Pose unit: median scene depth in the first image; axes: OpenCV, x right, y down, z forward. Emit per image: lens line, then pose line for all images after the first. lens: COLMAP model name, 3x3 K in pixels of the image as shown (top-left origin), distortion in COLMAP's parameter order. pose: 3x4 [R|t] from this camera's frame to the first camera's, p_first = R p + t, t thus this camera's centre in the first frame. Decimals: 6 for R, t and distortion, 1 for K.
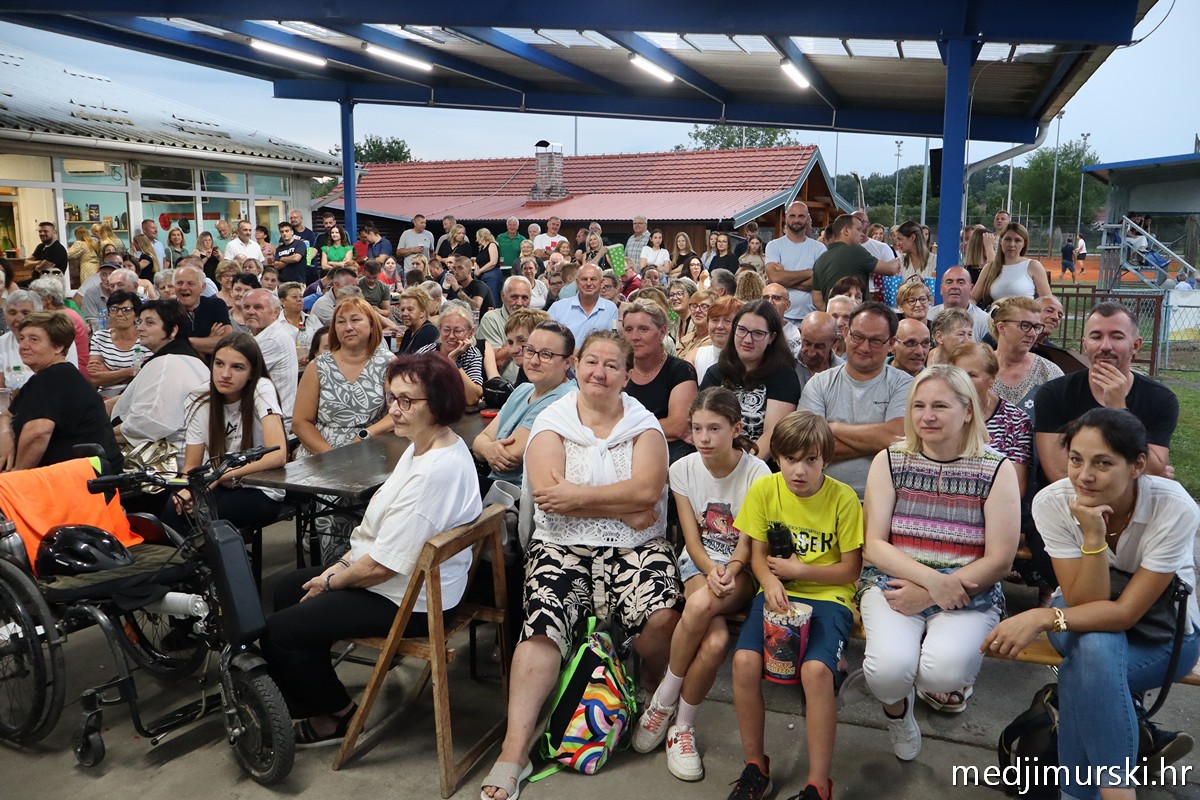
lens RADIAL K [[991.6, 0, 592.5], [0, 991.6, 400.2], [0, 0, 1]] dist [-0.012250, 0.005794]
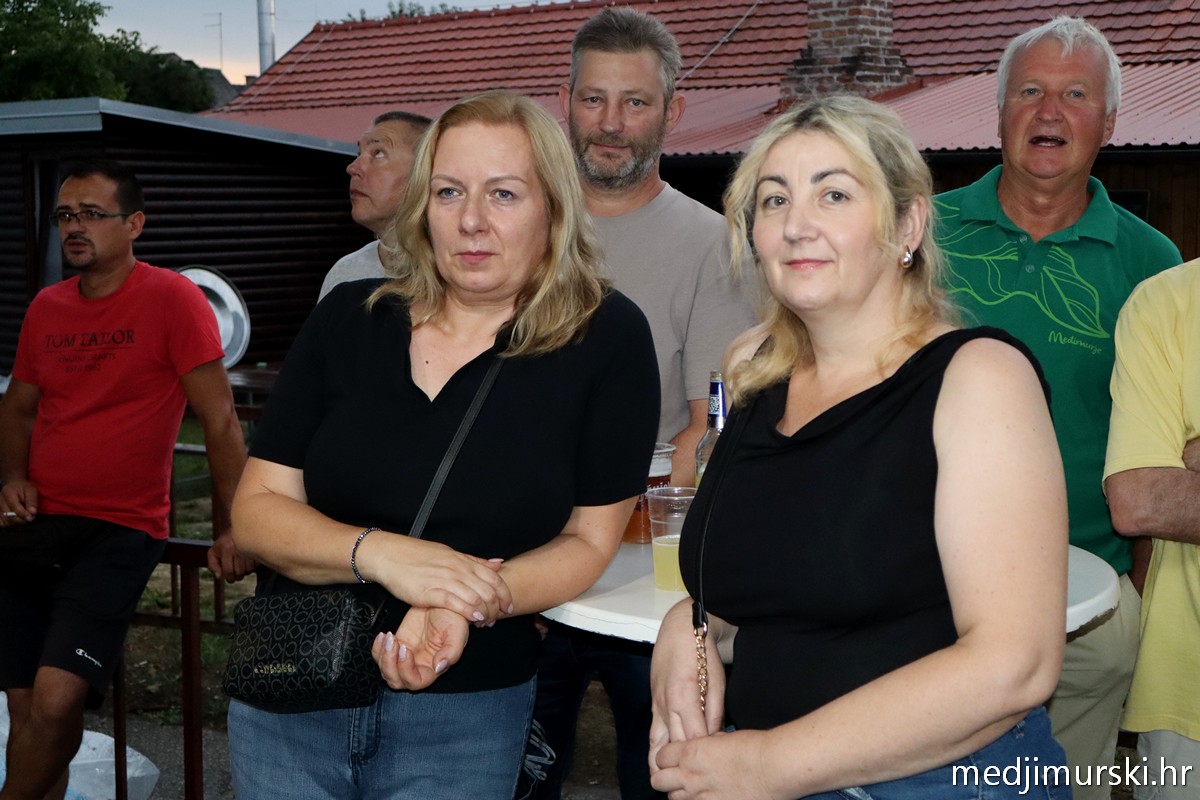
lens RADIAL K [[1811.9, 0, 602.3], [0, 1811.9, 401.9], [0, 0, 1]] dist [-0.015211, 0.000000]
pose [[0.992912, 0.001819, -0.118839, -0.111168], [-0.008446, 0.998435, -0.055283, -0.145645], [0.118552, 0.055894, 0.991373, 0.868964]]
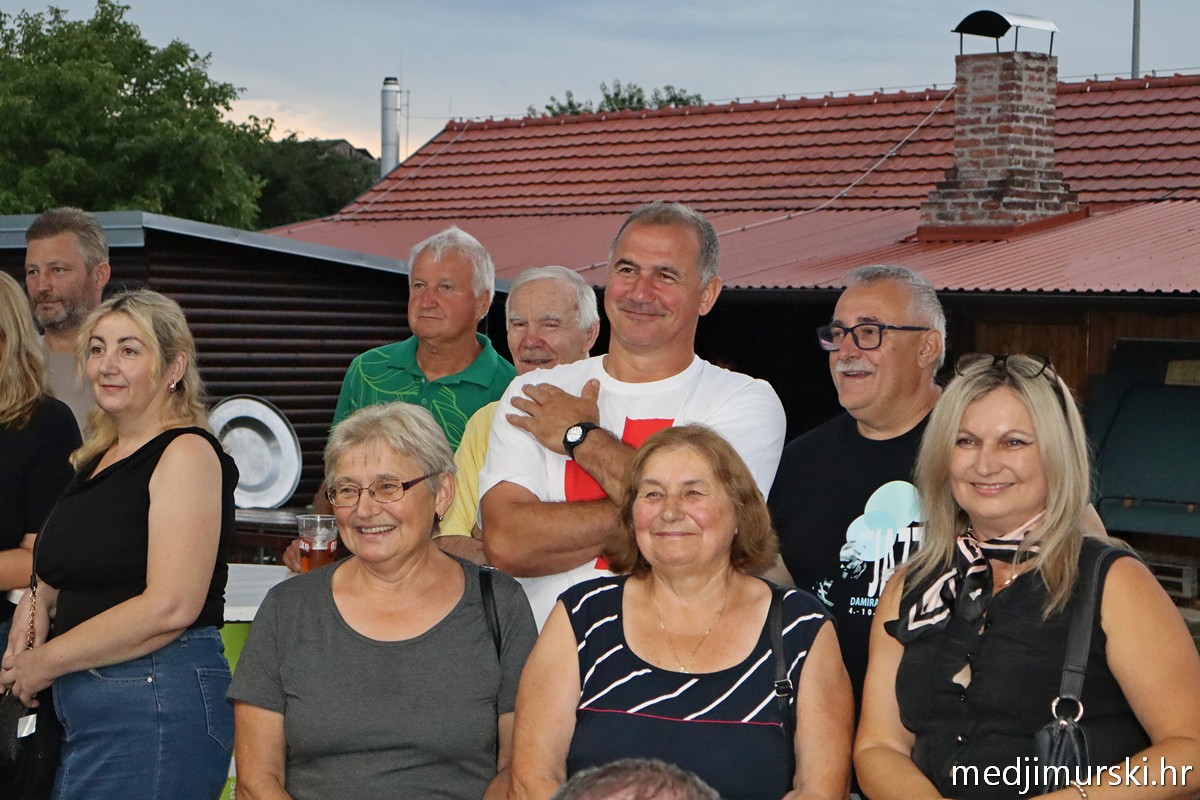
lens RADIAL K [[2362.1, 0, 602.0], [0, 2362.1, 402.6], [0, 0, 1]] dist [-0.020207, 0.000000]
pose [[0.968899, 0.023924, -0.246299, 0.024298], [-0.057465, 0.989859, -0.129909, -0.124934], [0.240693, 0.140022, 0.960448, 0.721595]]
